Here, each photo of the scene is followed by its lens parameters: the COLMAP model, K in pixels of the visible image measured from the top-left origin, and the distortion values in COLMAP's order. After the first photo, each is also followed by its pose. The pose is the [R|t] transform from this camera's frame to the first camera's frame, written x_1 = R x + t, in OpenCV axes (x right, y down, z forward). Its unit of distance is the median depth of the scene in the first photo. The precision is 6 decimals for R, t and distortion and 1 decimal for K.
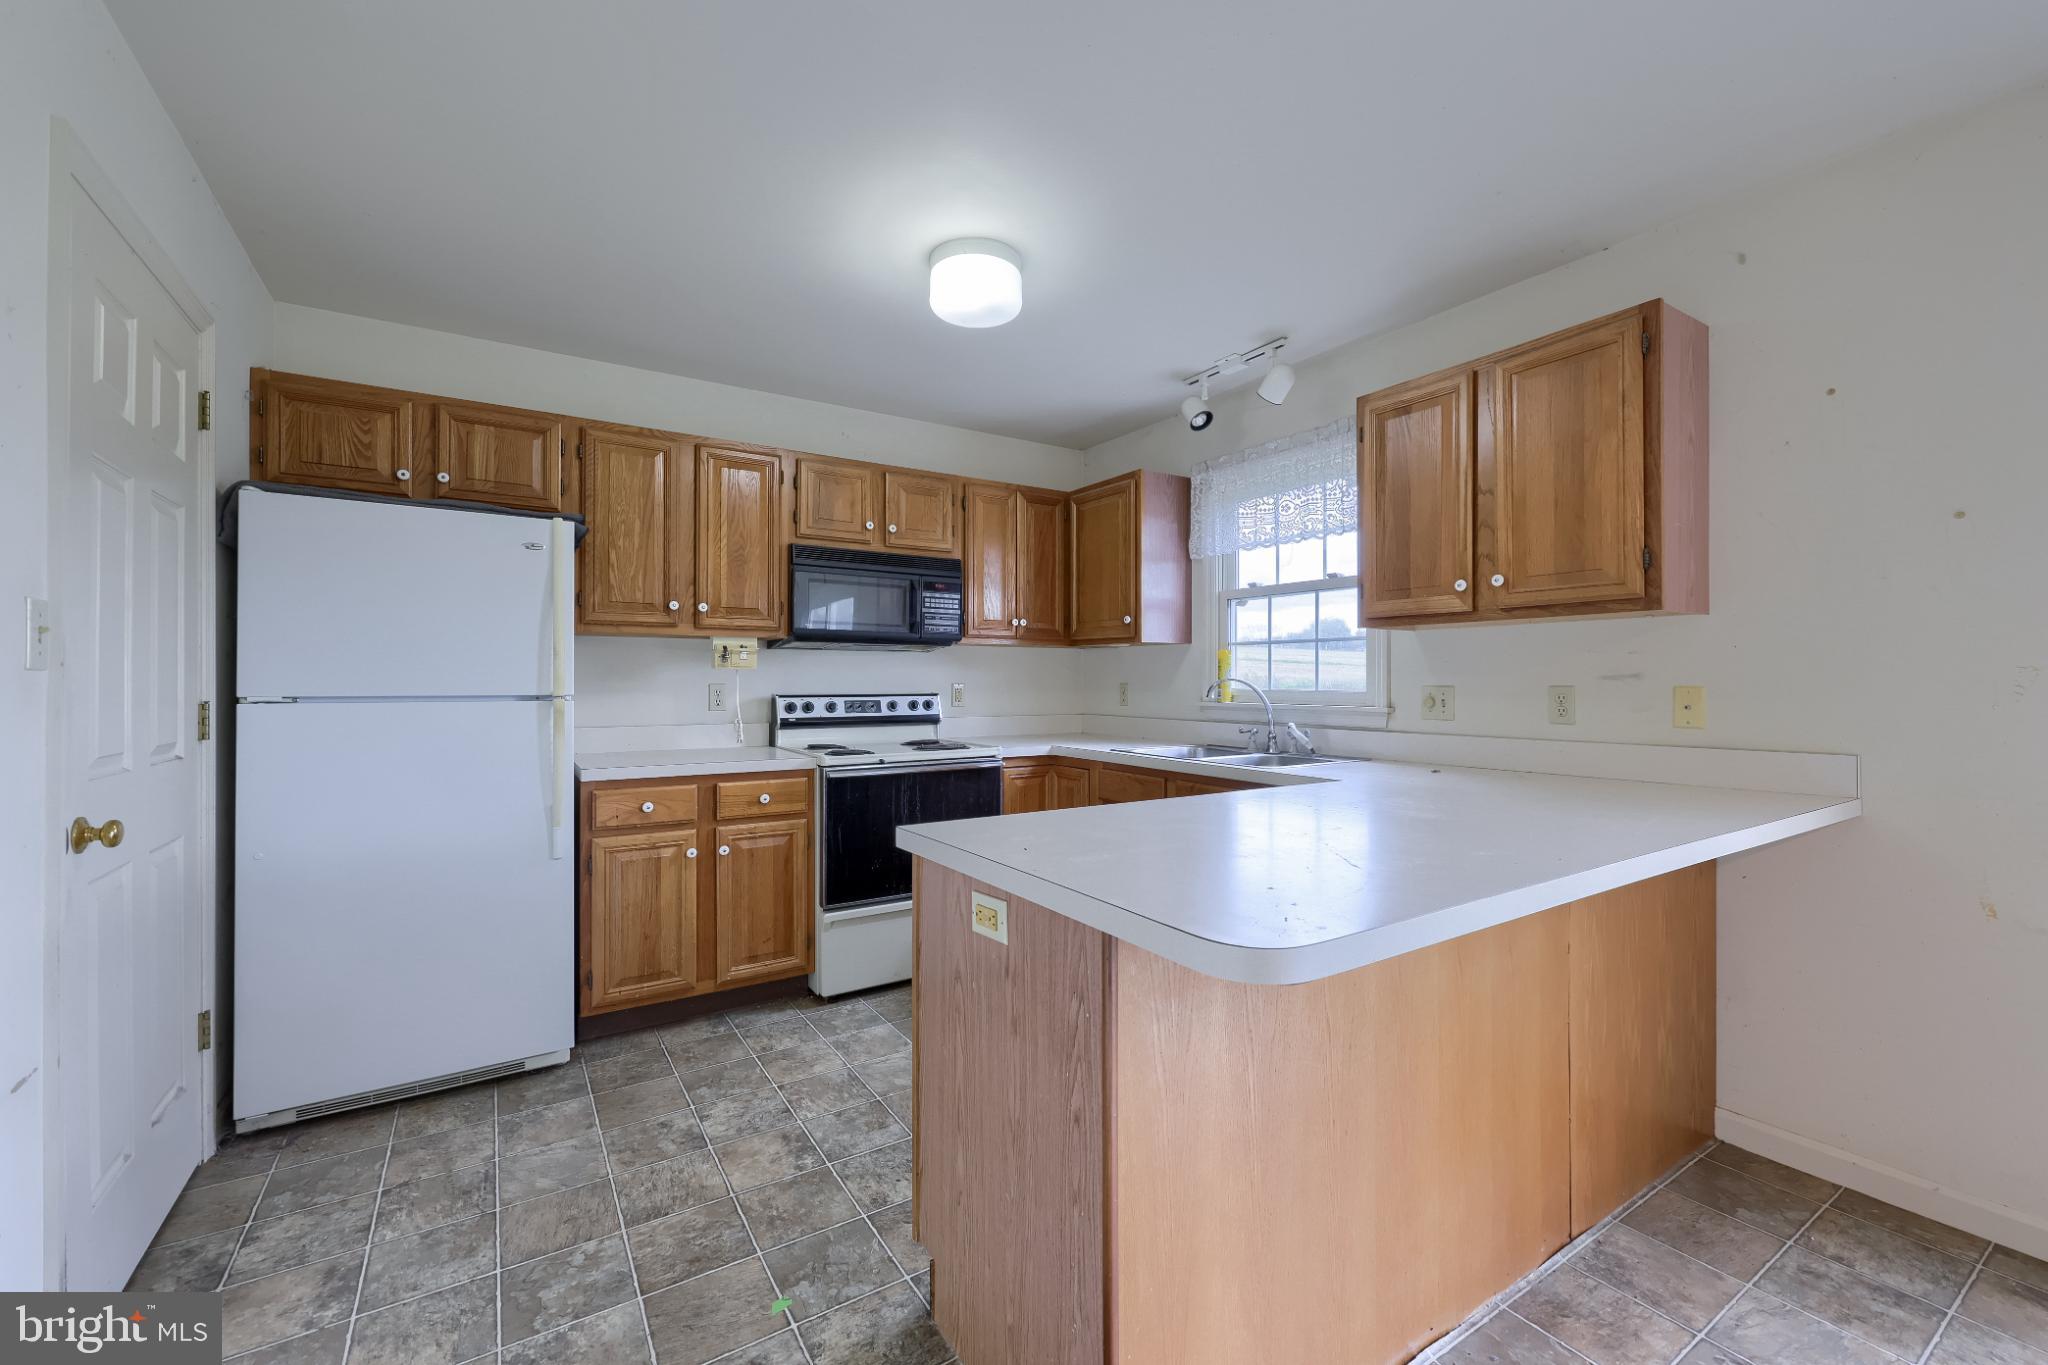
lens RADIAL K [[836.1, 0, 1035.5], [0, 836.1, 678.1], [0, 0, 1]] dist [0.002126, 0.000415]
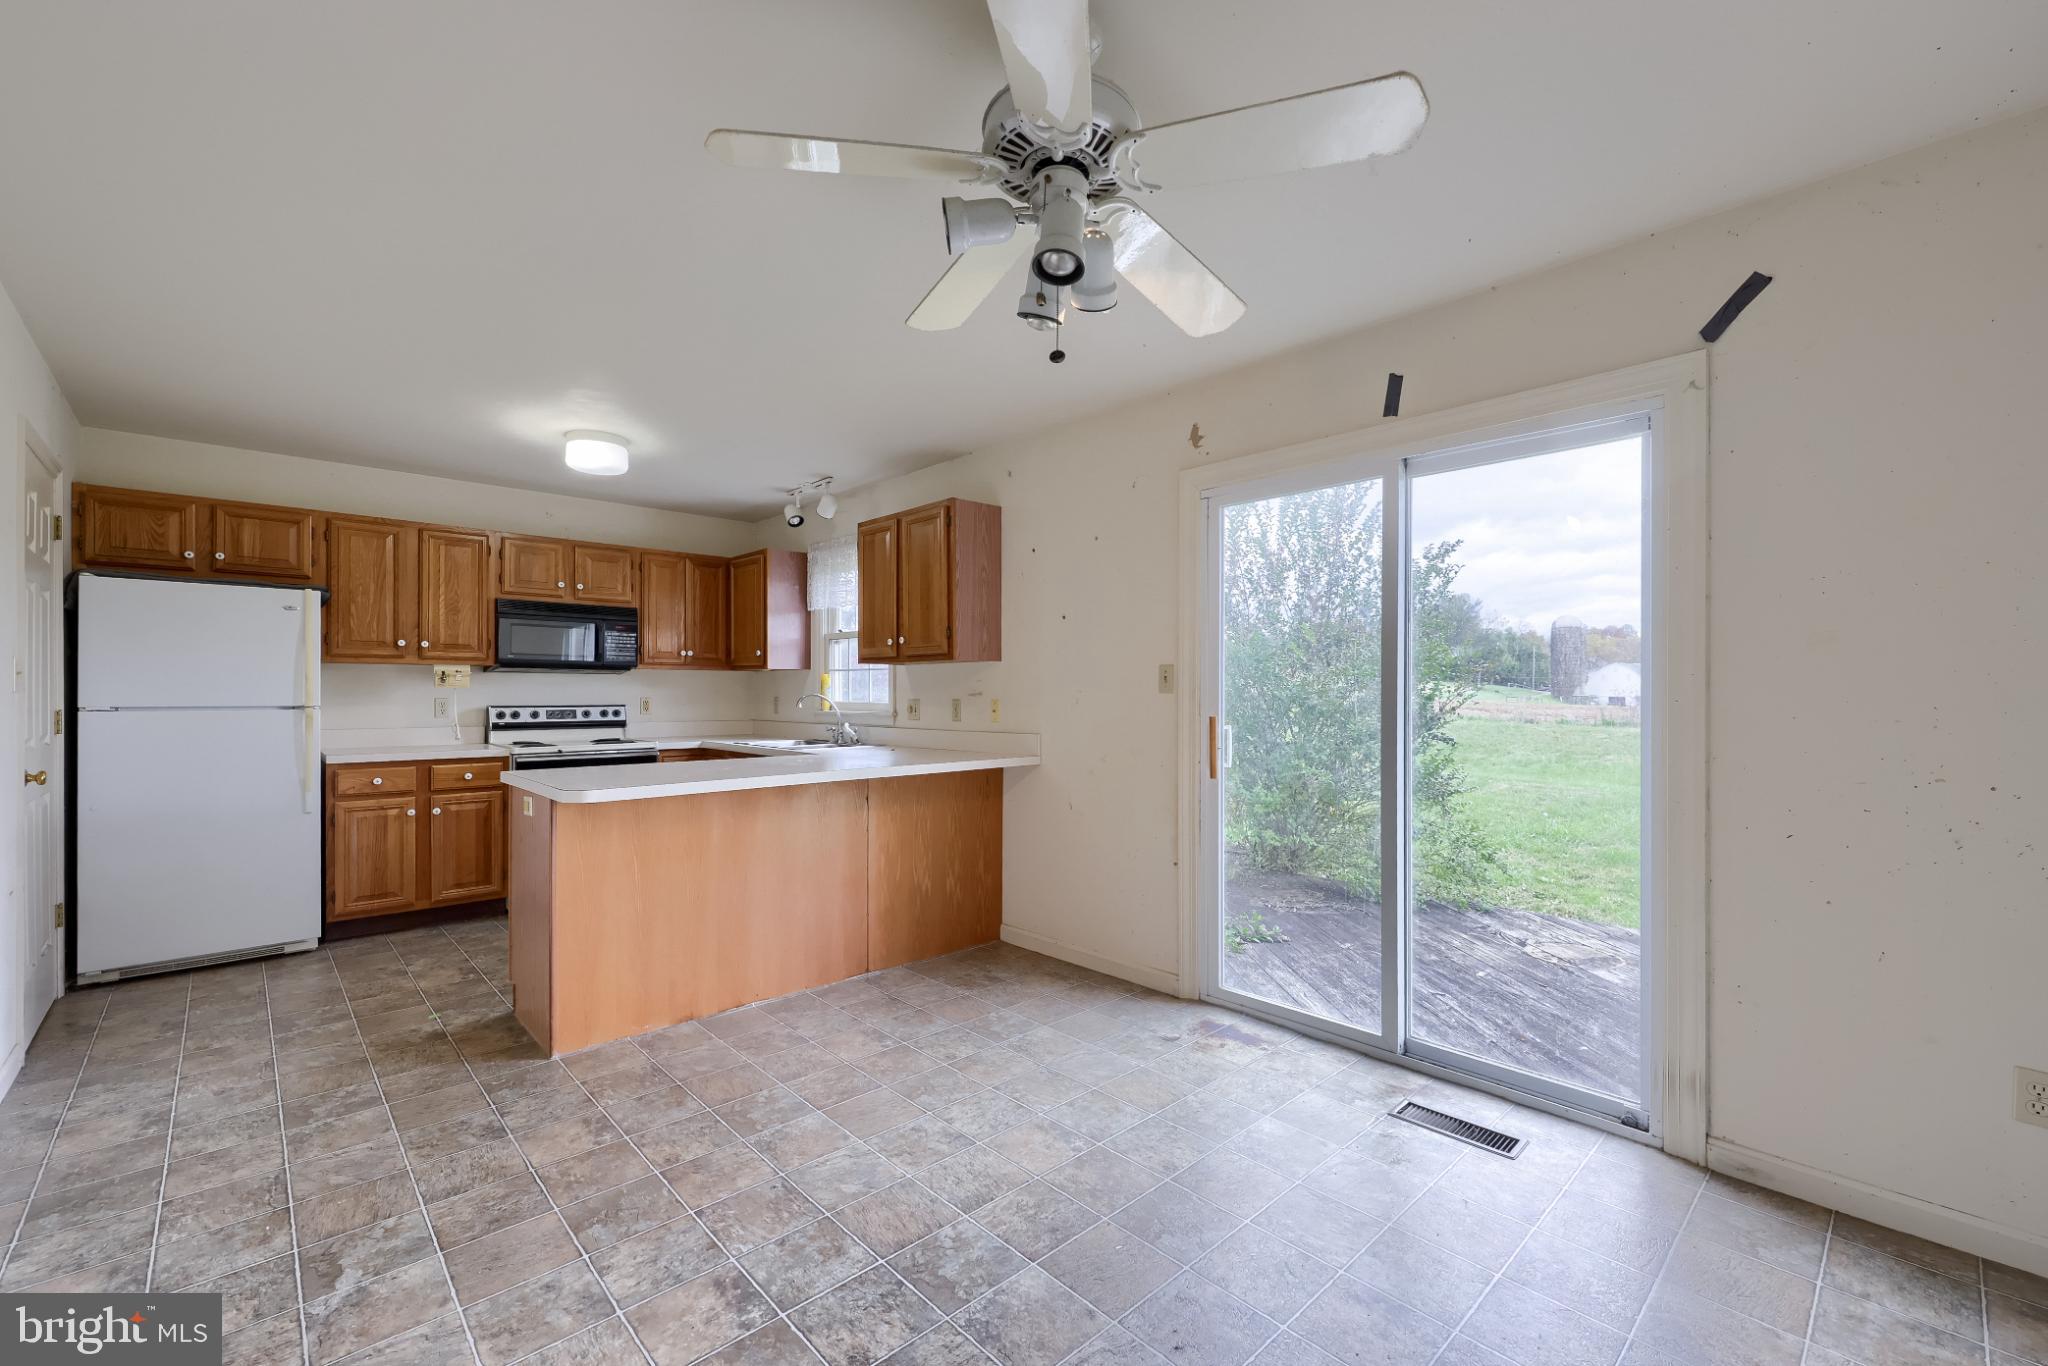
lens RADIAL K [[845.0, 0, 1012.5], [0, 845.0, 692.6], [0, 0, 1]] dist [0.001428, 0.000308]
pose [[0.985929, 0.000535, 0.167167, 0.356833], [-0.001002, 0.999996, 0.002709, -0.007471], [-0.167164, -0.002839, 0.985925, -0.600467]]
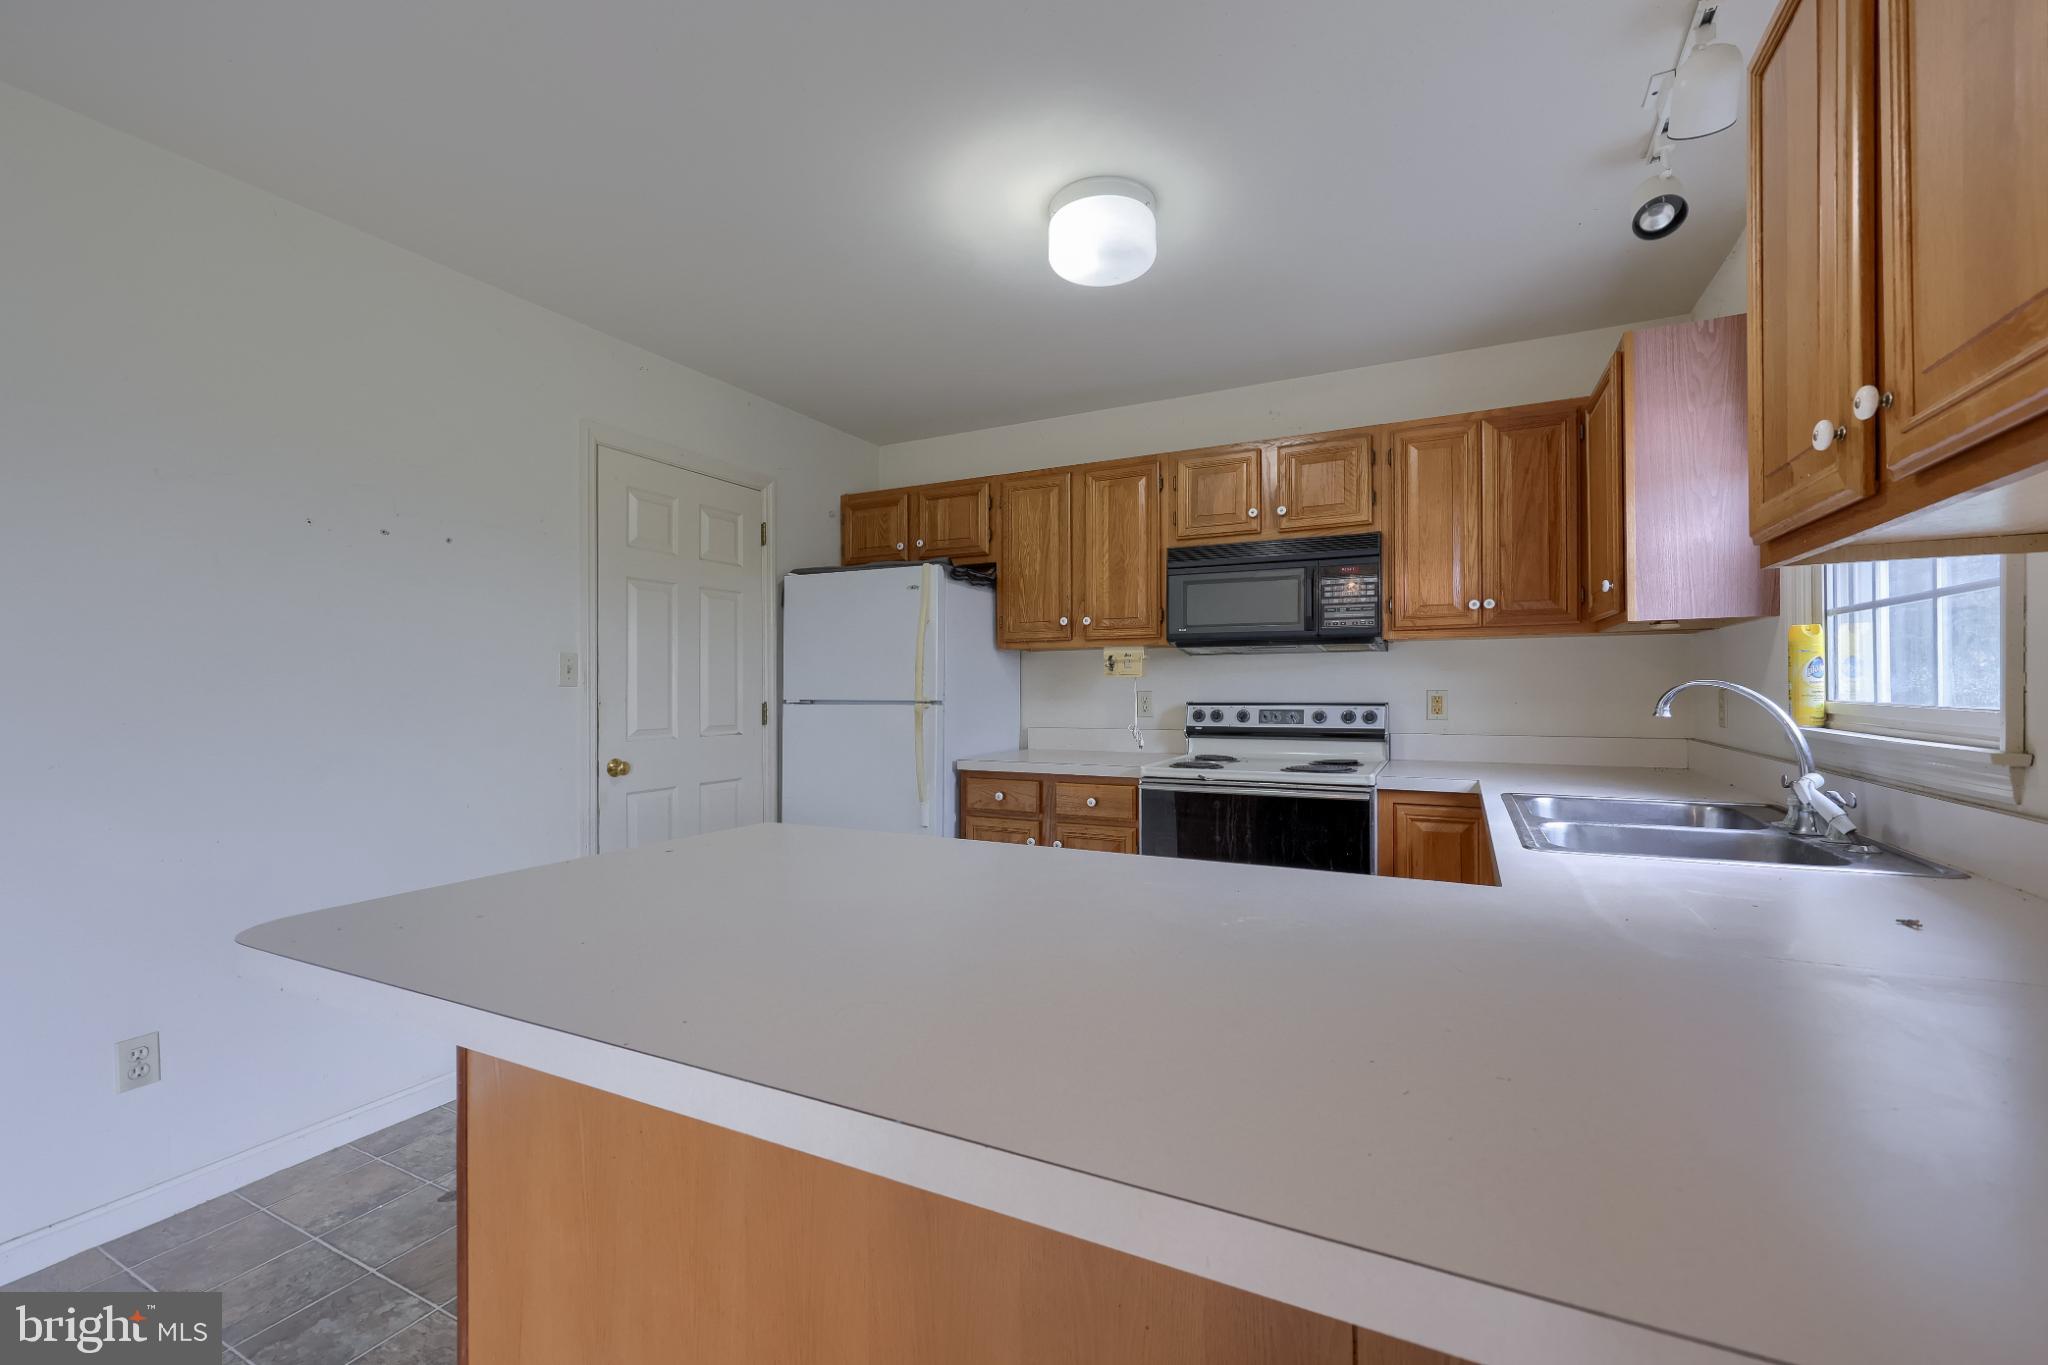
lens RADIAL K [[832.7, 0, 1004.1], [0, 832.7, 687.7], [0, 0, 1]] dist [0.001524, 0.000477]
pose [[0.504398, -0.002820, -0.863467, 0.496635], [0.008023, 0.999967, 0.001421, -0.000078], [0.863434, -0.007645, 0.504404, 0.374898]]
